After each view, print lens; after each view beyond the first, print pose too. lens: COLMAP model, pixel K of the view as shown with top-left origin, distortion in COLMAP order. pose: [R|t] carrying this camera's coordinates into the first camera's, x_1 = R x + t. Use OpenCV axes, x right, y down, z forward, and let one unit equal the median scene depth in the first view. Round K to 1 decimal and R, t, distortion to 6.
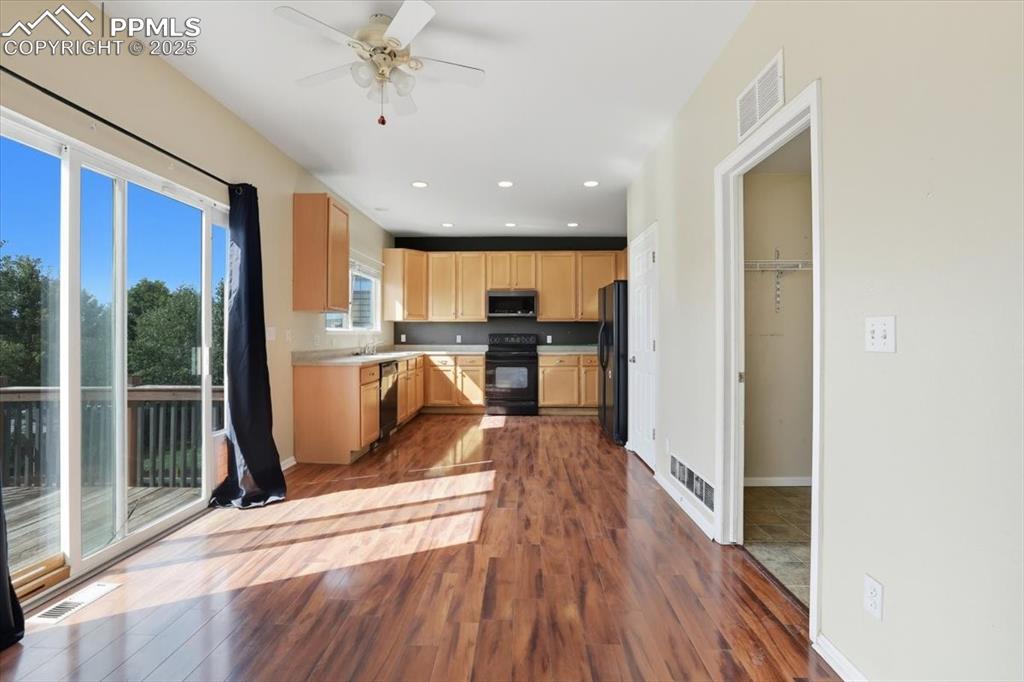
lens RADIAL K [[449.1, 0, 520.8], [0, 449.1, 337.0], [0, 0, 1]] dist [-0.019872, 0.001473]
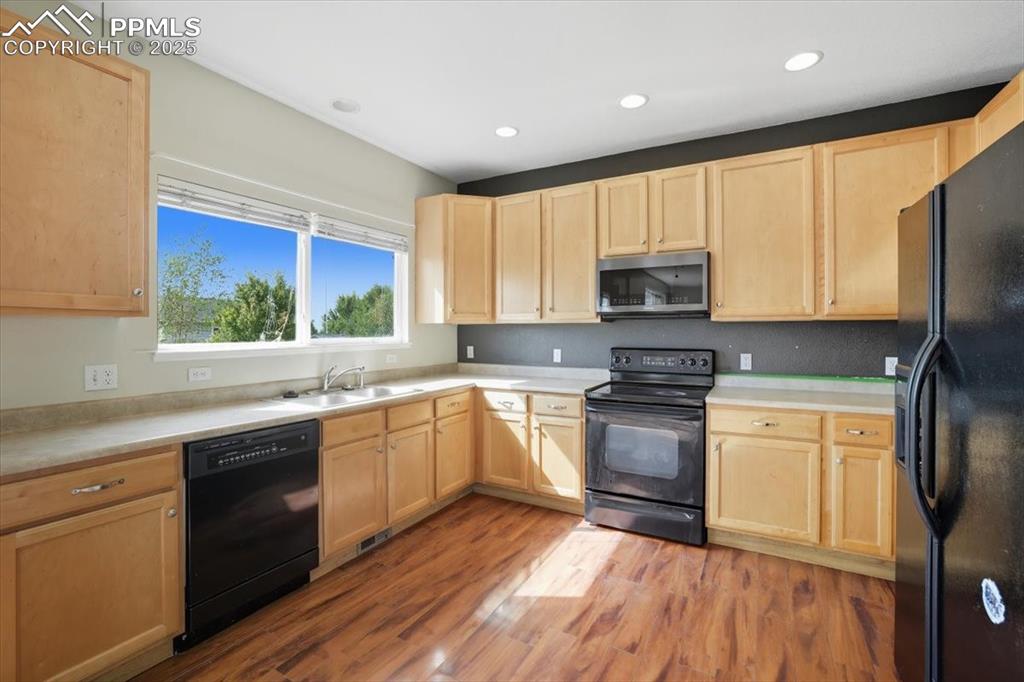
lens RADIAL K [[449.1, 0, 516.9], [0, 449.1, 332.6], [0, 0, 1]] dist [-0.019872, 0.001473]
pose [[0.878042, 0.001287, -0.478581, 0.081366], [0.000132, 0.999996, 0.002932, -0.026440], [0.478583, -0.002638, 0.878038, 0.544336]]
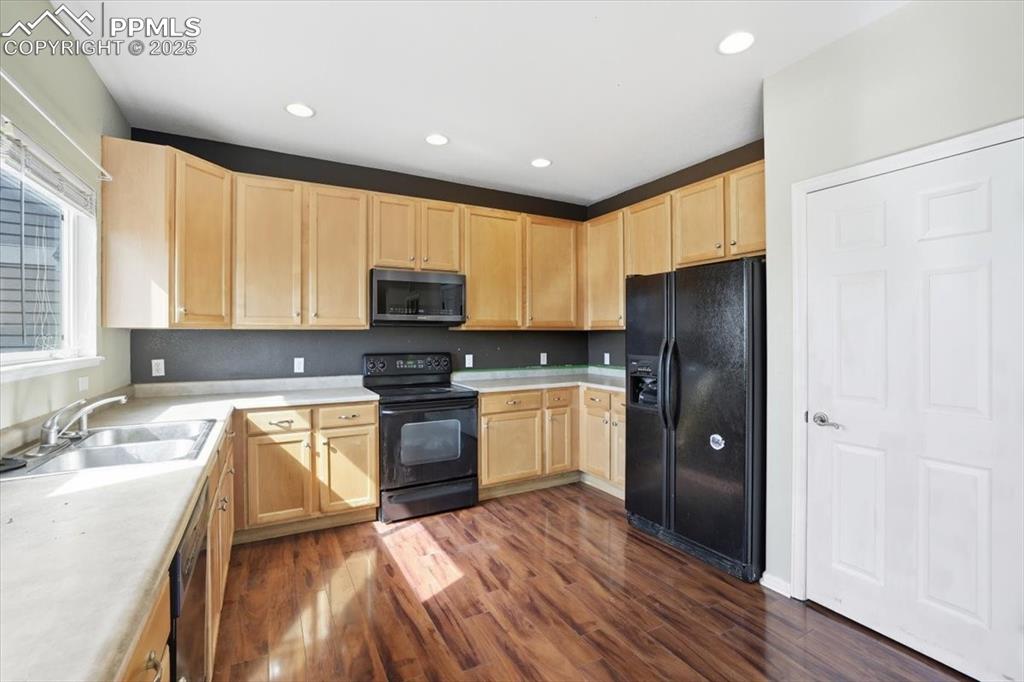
lens RADIAL K [[449.1, 0, 509.7], [0, 449.1, 335.2], [0, 0, 1]] dist [-0.019872, 0.001473]
pose [[0.874404, -0.000455, 0.485198, -0.186332], [0.000568, 1.000000, -0.000086, -0.029734], [-0.485198, 0.000350, 0.874404, 0.502009]]
